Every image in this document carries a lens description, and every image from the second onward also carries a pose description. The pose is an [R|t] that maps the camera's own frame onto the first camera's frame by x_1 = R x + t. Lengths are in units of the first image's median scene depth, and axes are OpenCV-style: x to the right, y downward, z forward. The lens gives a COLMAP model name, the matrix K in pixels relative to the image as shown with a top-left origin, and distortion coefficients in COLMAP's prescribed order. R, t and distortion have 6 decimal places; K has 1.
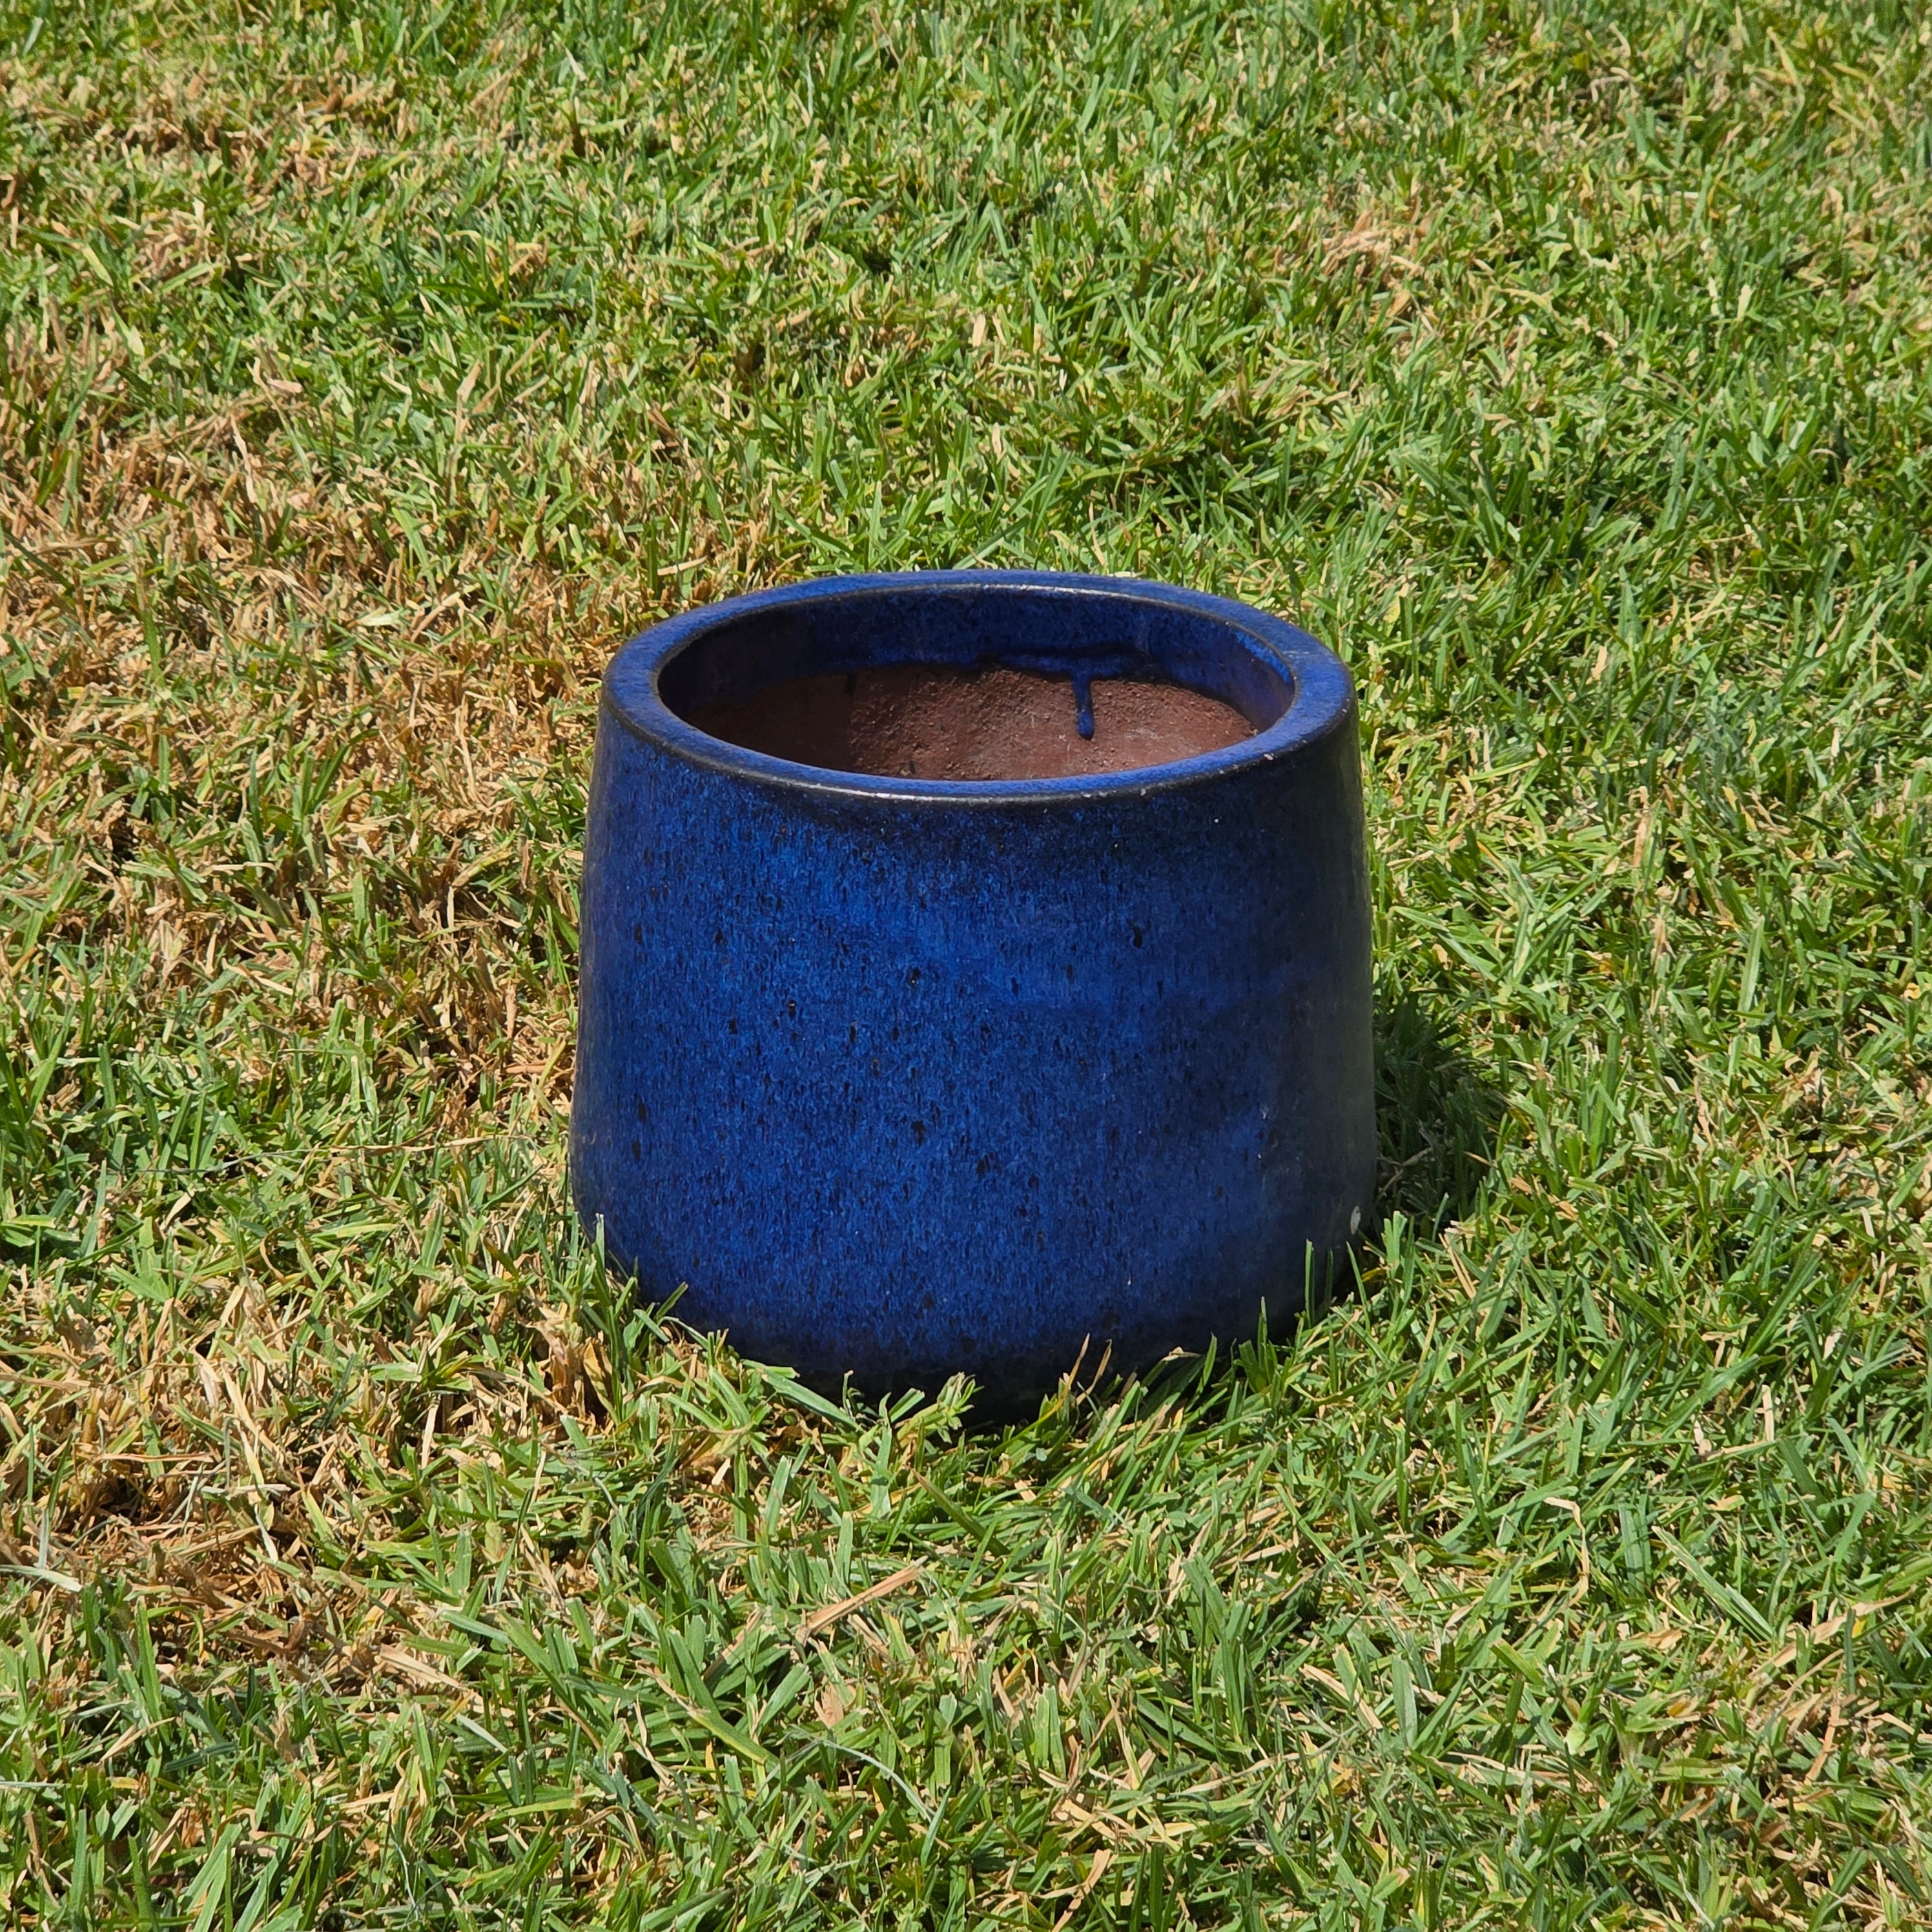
lens RADIAL K [[5348.4, 0, 966.0], [0, 5348.4, 935.7], [0, 0, 1]] dist [-0.422149, 3.949444]
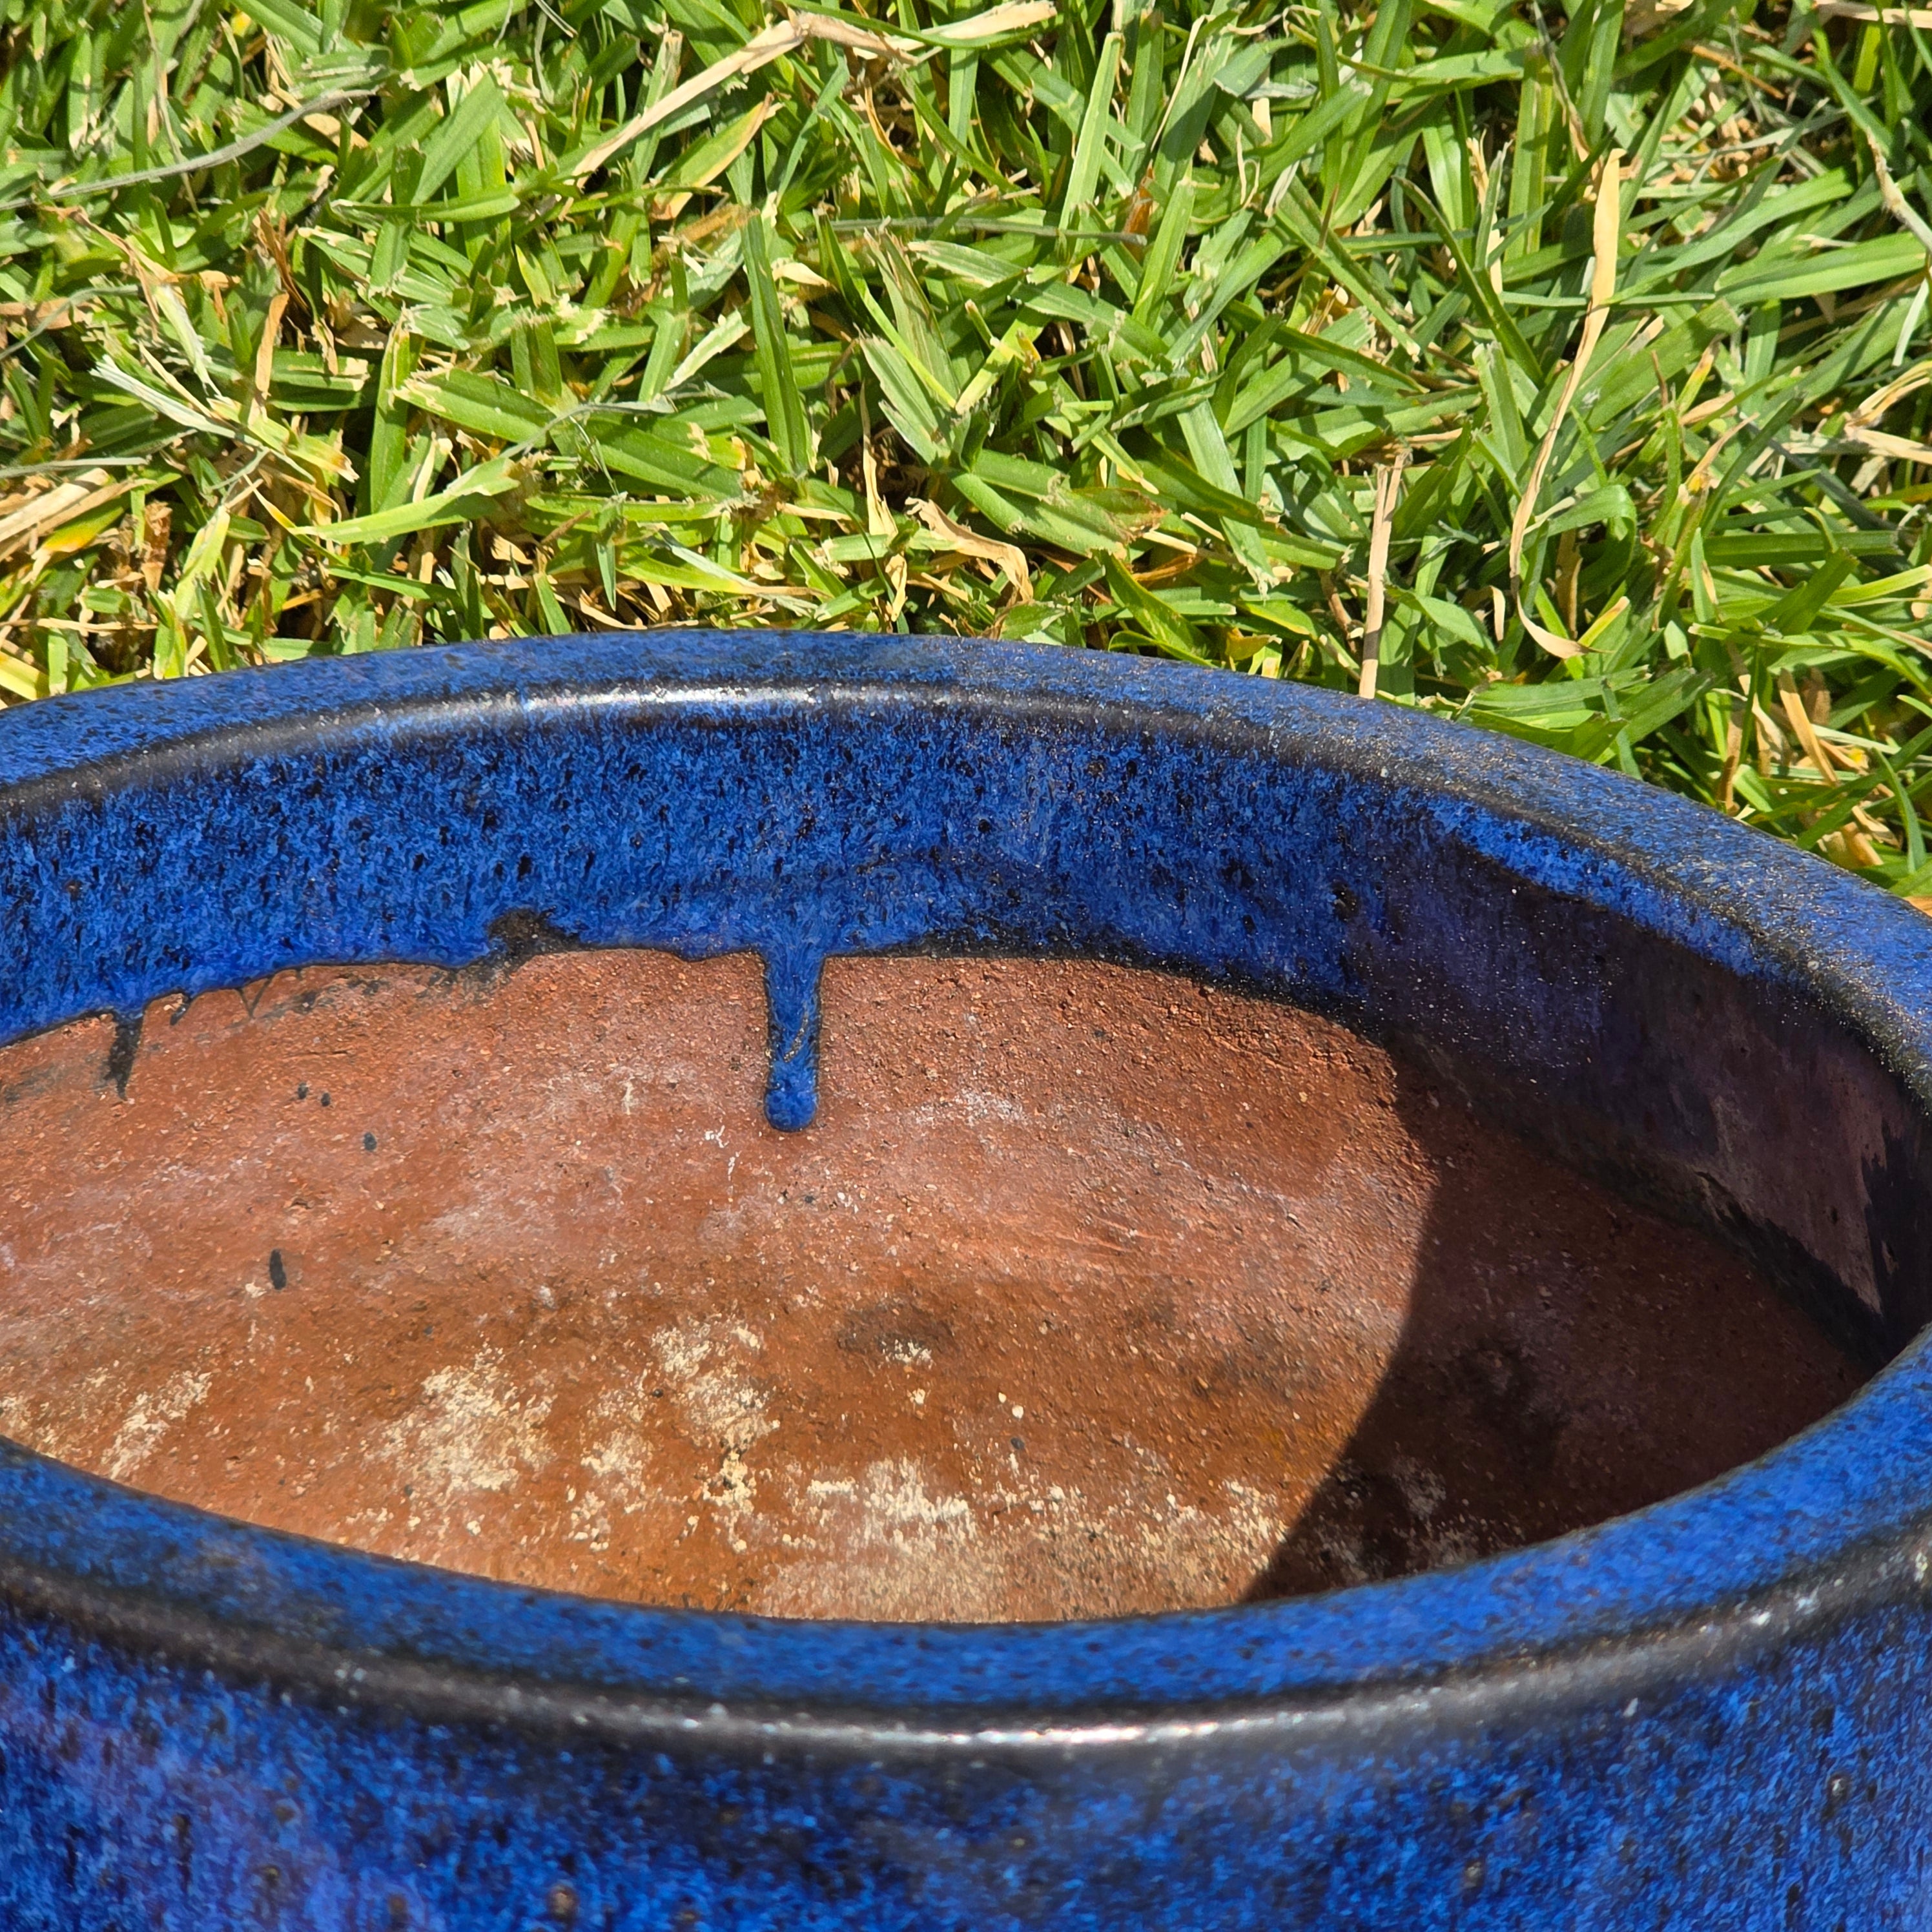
lens RADIAL K [[5627.7, 0, 906.9], [0, 5627.7, 882.0], [0, 0, 1]] dist [-0.967576, 13.466107]
pose [[0.932233, -0.080555, 0.352779, -0.101112], [0.072314, 0.996714, 0.036501, -0.071759], [-0.354560, -0.008517, 0.934994, 0.758859]]
